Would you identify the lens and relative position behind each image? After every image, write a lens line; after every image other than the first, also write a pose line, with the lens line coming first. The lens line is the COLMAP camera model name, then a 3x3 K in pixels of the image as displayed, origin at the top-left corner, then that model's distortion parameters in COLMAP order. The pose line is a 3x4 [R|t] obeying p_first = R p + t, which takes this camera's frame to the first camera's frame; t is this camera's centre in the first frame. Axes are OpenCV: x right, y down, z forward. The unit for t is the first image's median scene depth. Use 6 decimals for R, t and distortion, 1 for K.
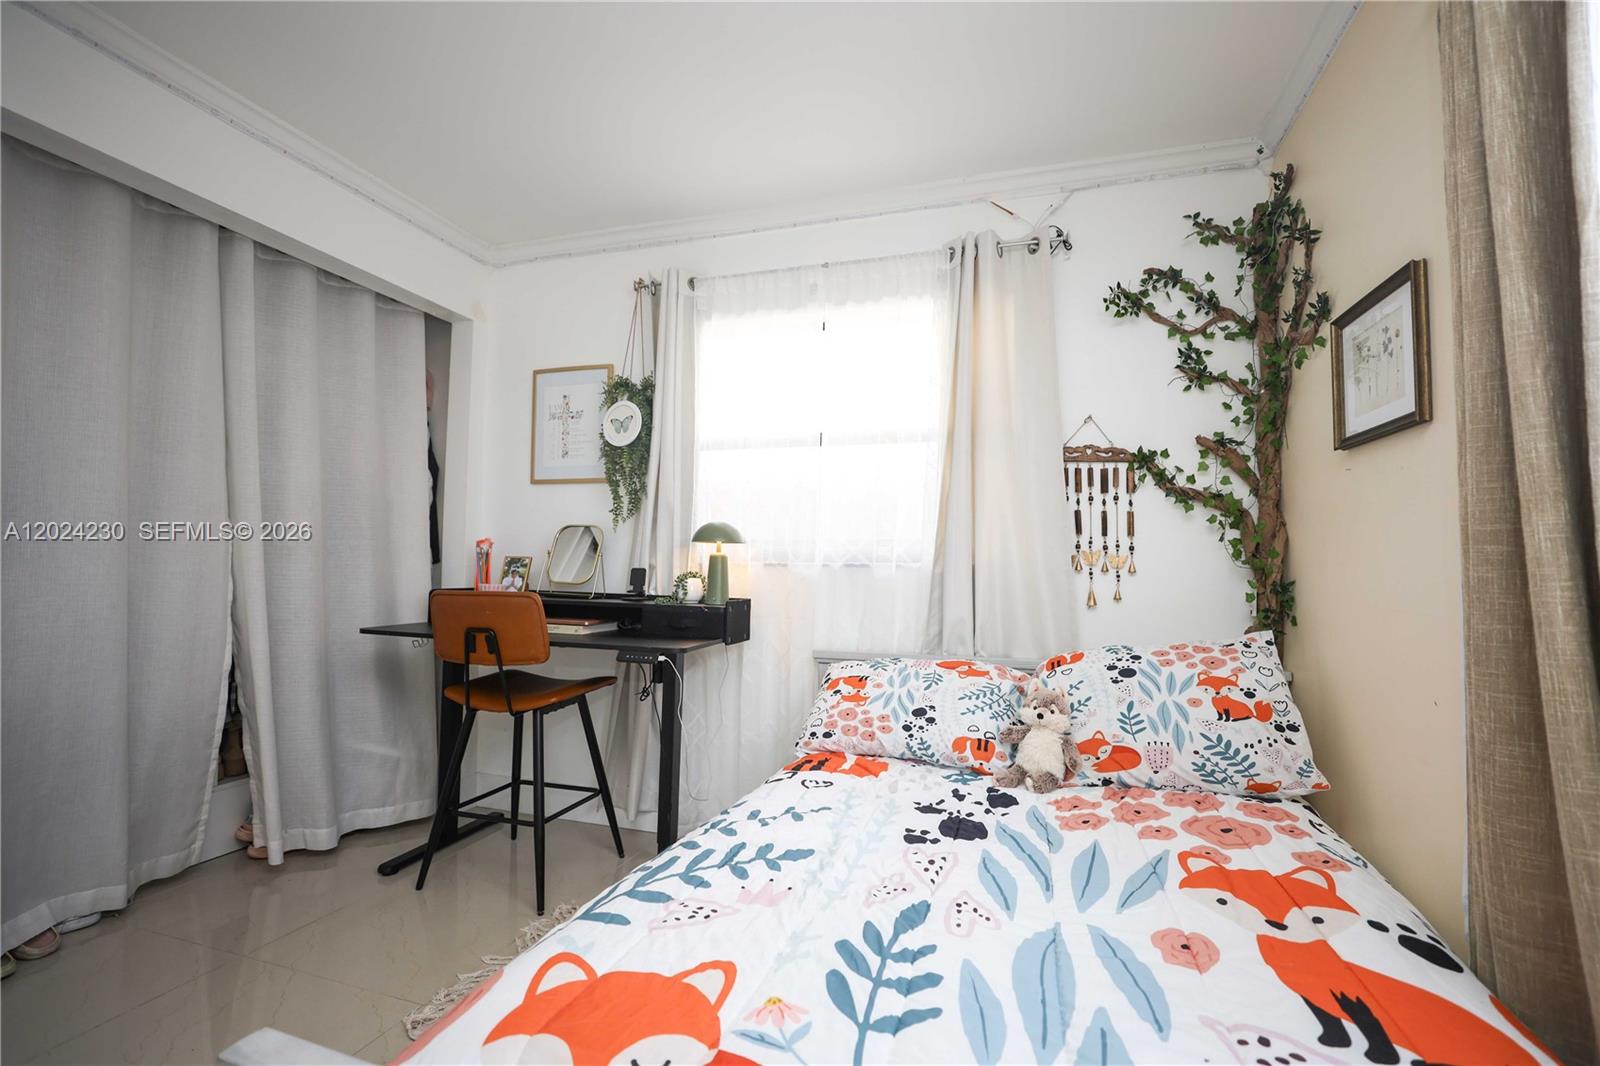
lens RADIAL K [[732.5, 0, 797.4], [0, 732.5, 531.4], [0, 0, 1]] dist [-0.037822, 0.005942]
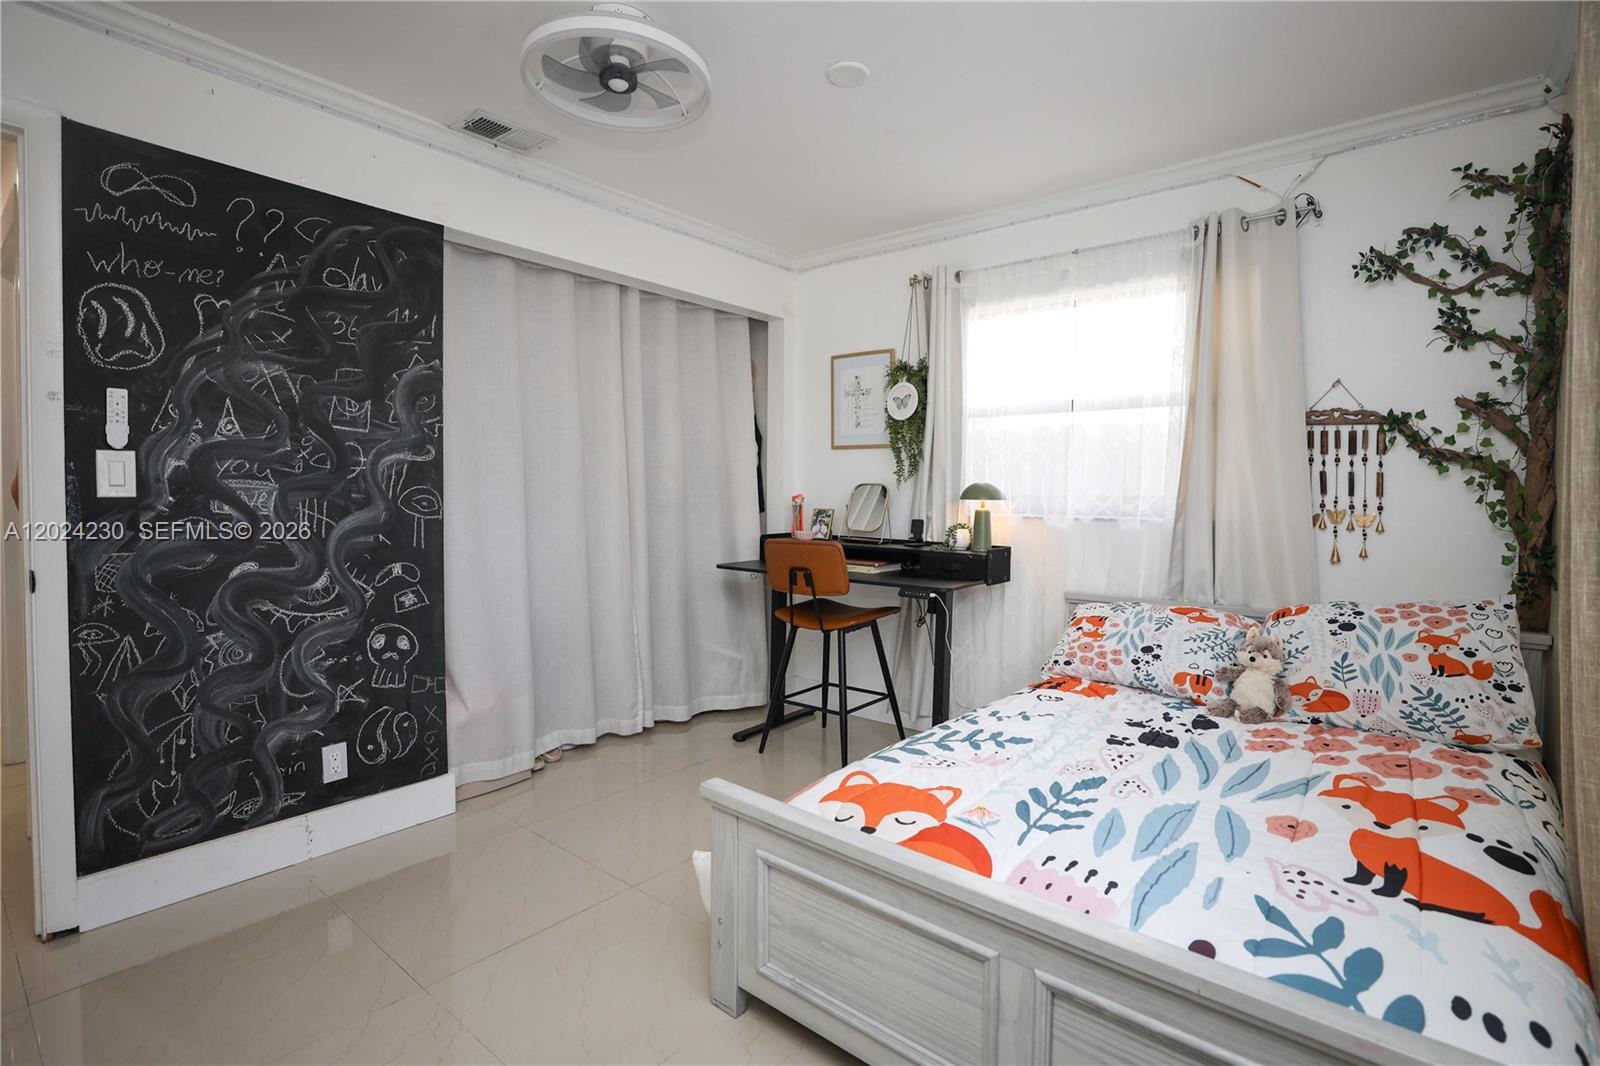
lens RADIAL K [[764.7, 0, 803.4], [0, 764.7, 505.0], [0, 0, 1]] dist [-0.036217, 0.006886]
pose [[0.927398, 0.000236, -0.374075, 0.099126], [0.024656, 0.997787, 0.061757, -0.068475], [0.373261, -0.066496, 0.925340, -0.297725]]
